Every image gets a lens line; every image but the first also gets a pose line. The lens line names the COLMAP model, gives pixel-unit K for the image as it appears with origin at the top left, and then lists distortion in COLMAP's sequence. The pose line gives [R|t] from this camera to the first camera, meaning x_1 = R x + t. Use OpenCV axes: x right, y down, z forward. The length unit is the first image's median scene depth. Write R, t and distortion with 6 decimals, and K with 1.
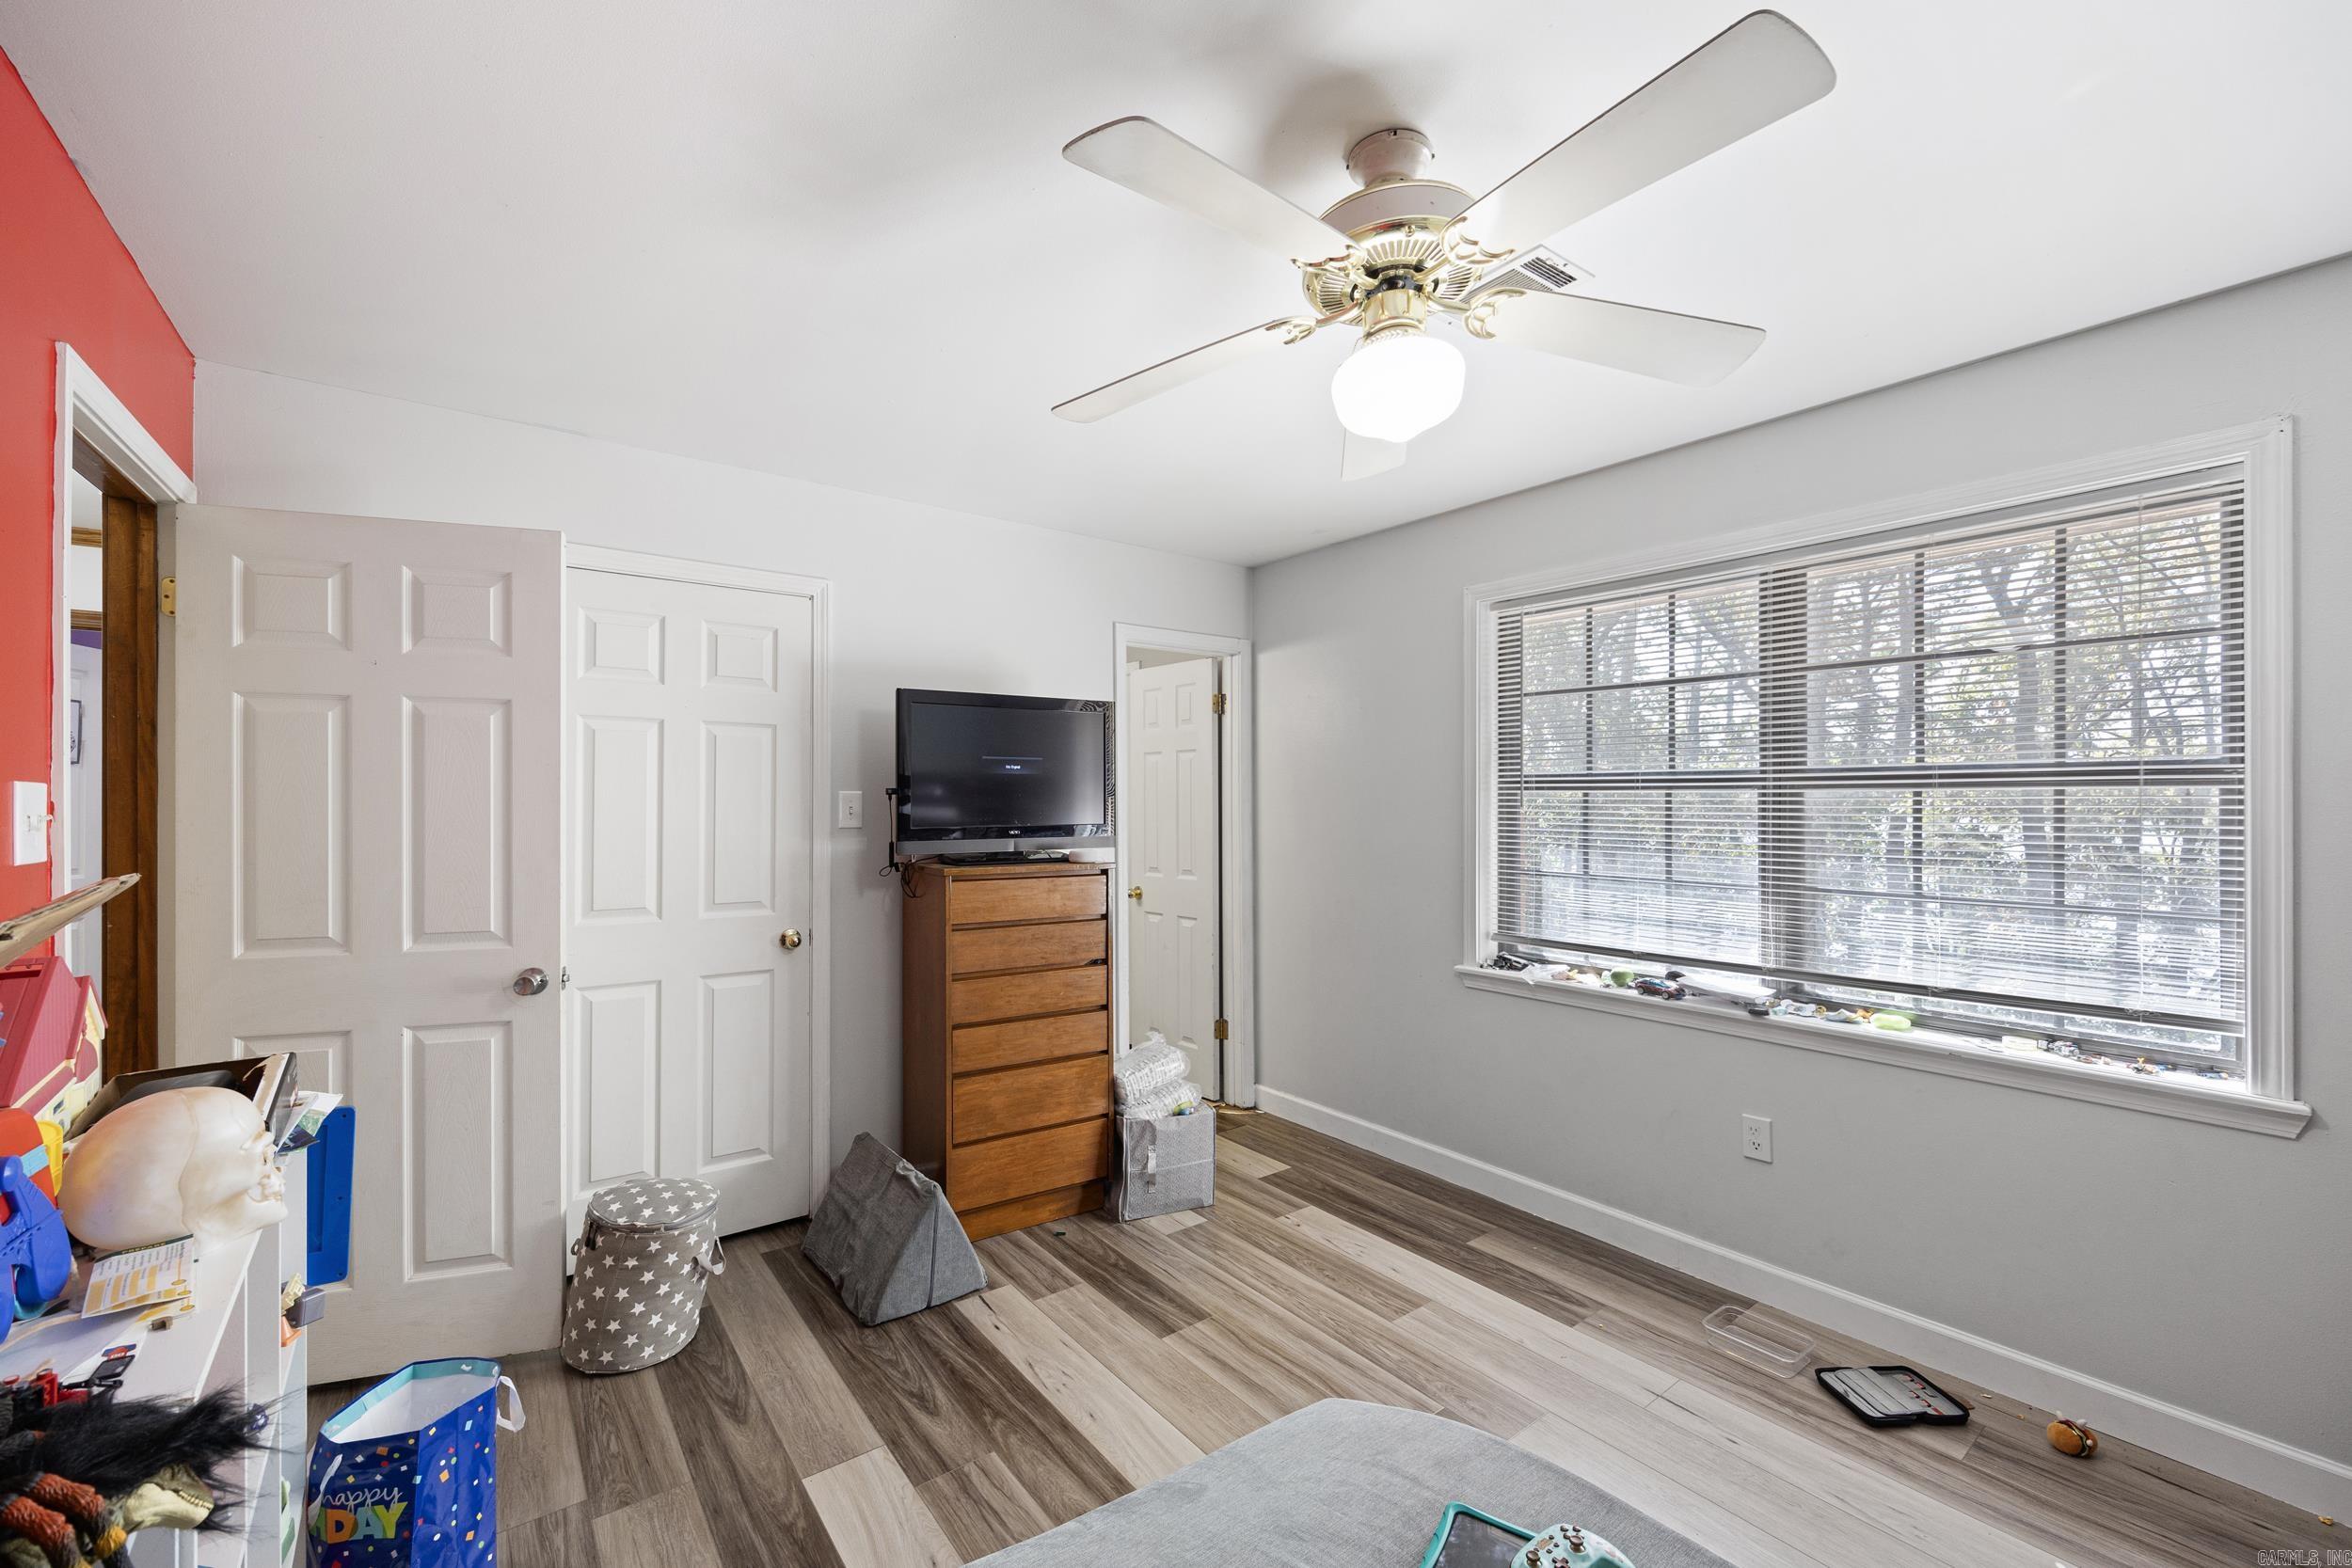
lens RADIAL K [[953.0, 0, 1161.1], [0, 953.0, 789.2], [0, 0, 1]] dist [0.001095, -0.000213]
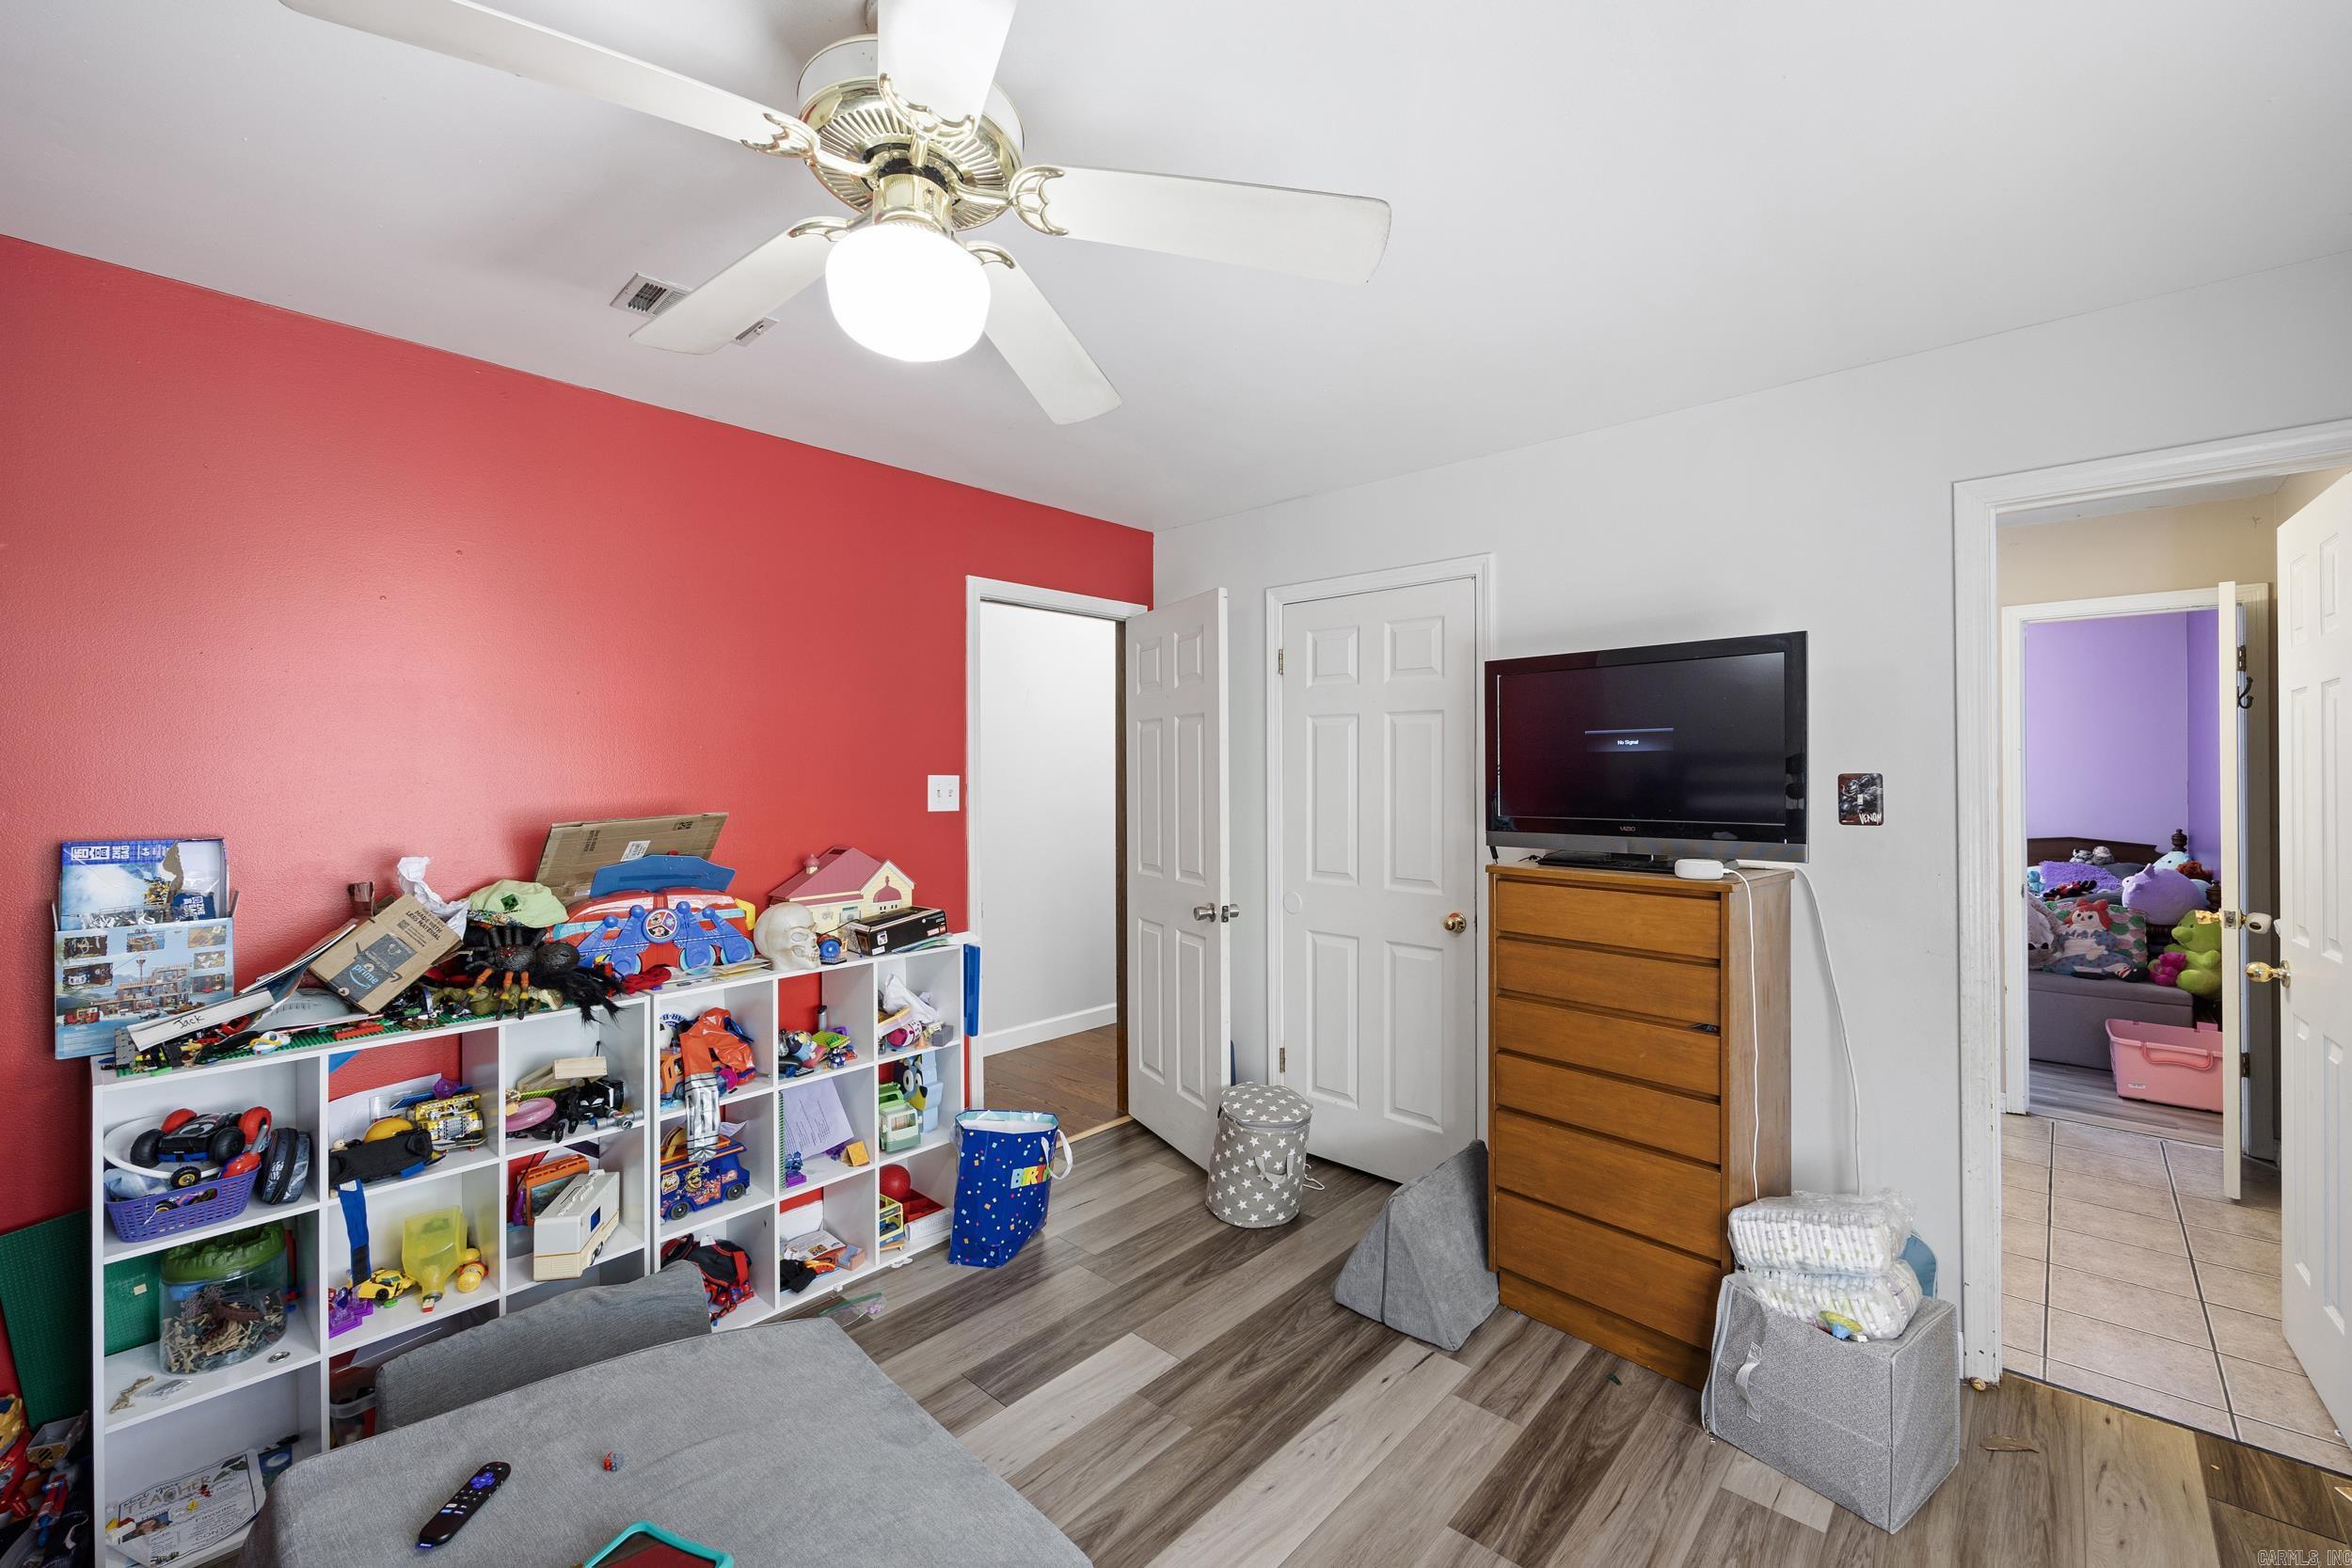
lens RADIAL K [[953.0, 0, 1189.2], [0, 953.0, 770.9], [0, 0, 1]] dist [0.001095, -0.000213]
pose [[0.183641, -0.008209, -0.982959, 0.599714], [0.010302, 0.999926, -0.006425, 0.001092], [0.982939, -0.008947, 0.183712, 0.591602]]
